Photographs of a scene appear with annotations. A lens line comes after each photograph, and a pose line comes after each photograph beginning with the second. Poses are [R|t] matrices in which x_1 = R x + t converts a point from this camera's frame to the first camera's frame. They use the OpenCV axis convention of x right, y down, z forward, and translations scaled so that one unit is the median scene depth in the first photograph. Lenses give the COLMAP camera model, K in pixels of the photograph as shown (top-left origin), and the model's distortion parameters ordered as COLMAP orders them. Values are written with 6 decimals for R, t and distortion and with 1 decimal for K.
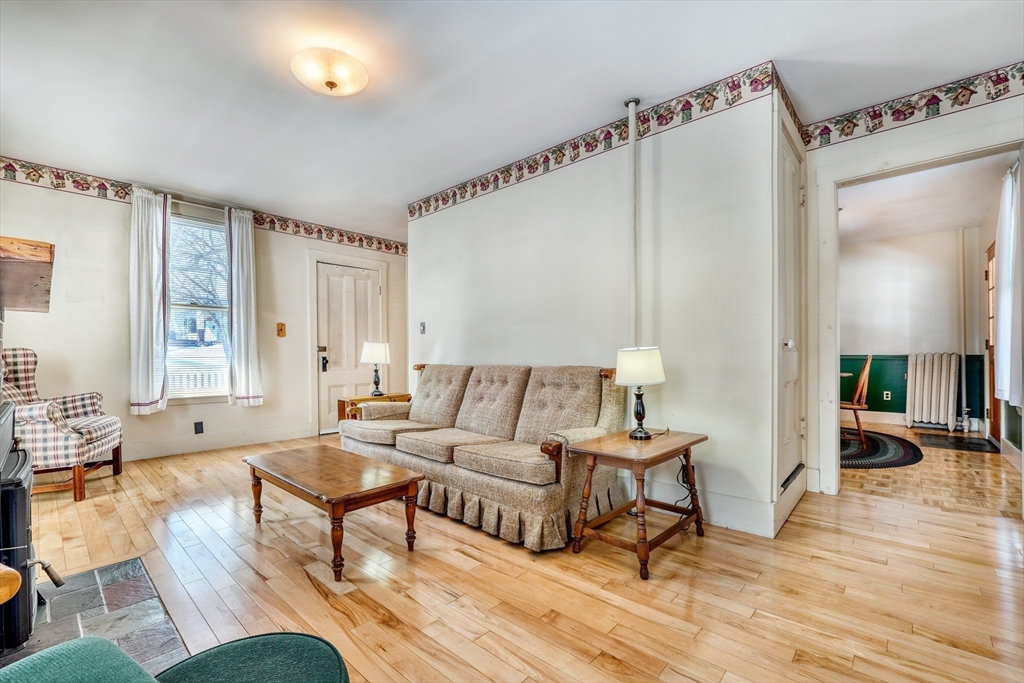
lens RADIAL K [[435.8, 0, 513.0], [0, 435.8, 355.6], [0, 0, 1]] dist [-0.000887, -0.000120]
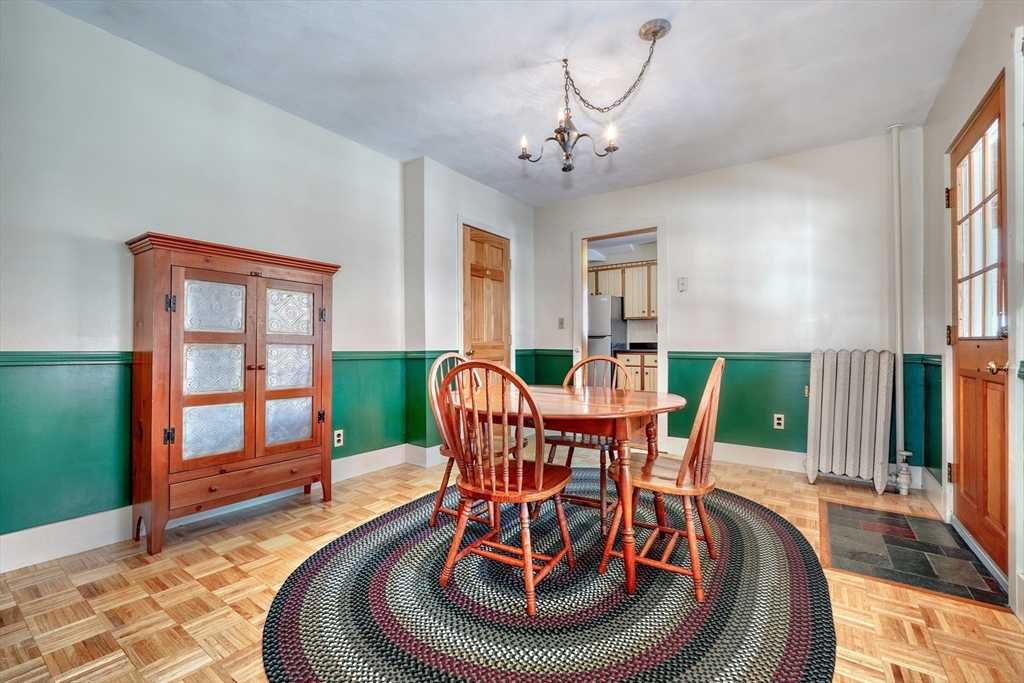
lens RADIAL K [[439.4, 0, 505.9], [0, 439.4, 338.9], [0, 0, 1]] dist [-0.019331, 0.007152]
pose [[0.993451, 0.015910, 0.113147, 0.254792], [-0.014222, 0.999775, -0.015711, -0.003075], [-0.113372, 0.013999, 0.993454, 0.272864]]
